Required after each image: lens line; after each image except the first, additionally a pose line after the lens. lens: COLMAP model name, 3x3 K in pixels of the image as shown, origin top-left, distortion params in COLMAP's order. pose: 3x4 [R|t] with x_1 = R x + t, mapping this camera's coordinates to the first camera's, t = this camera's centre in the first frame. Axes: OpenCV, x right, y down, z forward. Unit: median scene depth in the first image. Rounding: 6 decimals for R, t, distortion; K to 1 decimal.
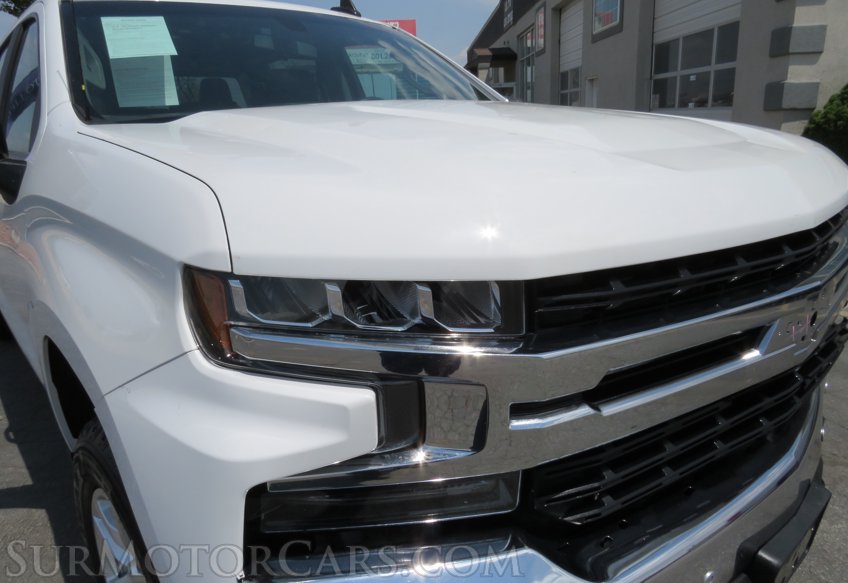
lens RADIAL K [[605.2, 0, 424.0], [0, 605.2, 291.5], [0, 0, 1]] dist [-0.030775, 0.012758]
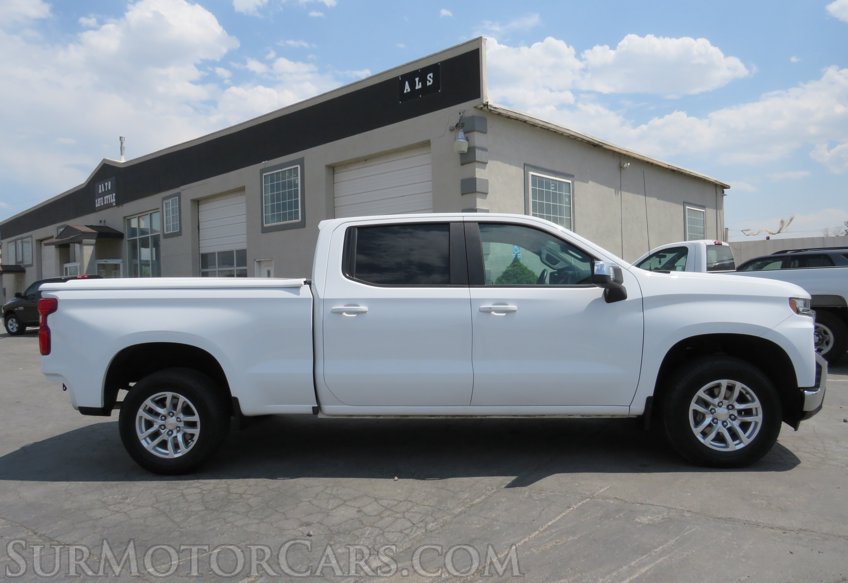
lens RADIAL K [[605.2, 0, 424.0], [0, 605.2, 291.5], [0, 0, 1]] dist [-0.030775, 0.012758]
pose [[0.697072, 0.017311, 0.716792, -0.538392], [0.191129, 0.959049, -0.209033, 0.032995], [-0.691057, 0.282710, 0.665218, -0.023766]]
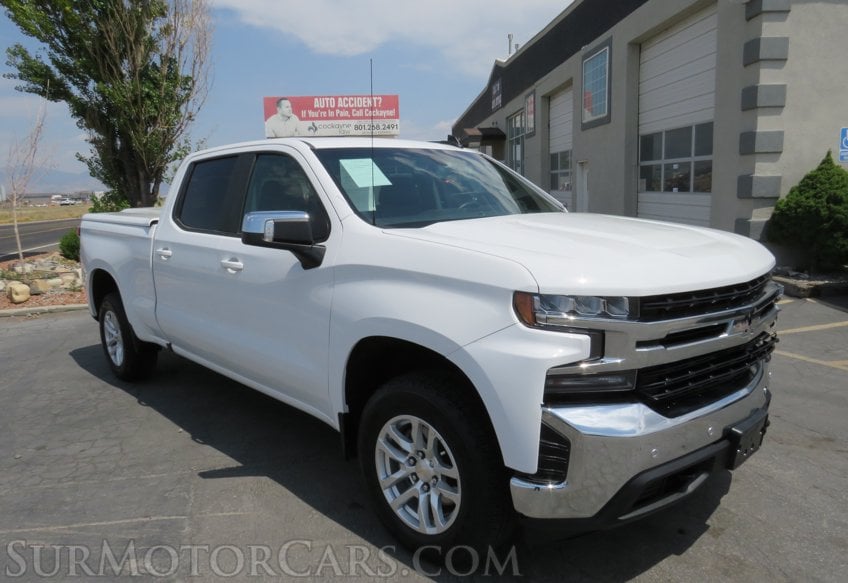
lens RADIAL K [[642.2, 0, 424.0], [0, 642.2, 291.5], [0, 0, 1]] dist [-0.030845, 0.011496]
pose [[0.999170, 0.005594, 0.040340, -0.074114], [-0.000656, 0.992606, -0.121379, 0.024741], [-0.040721, 0.121252, 0.991786, -0.148096]]
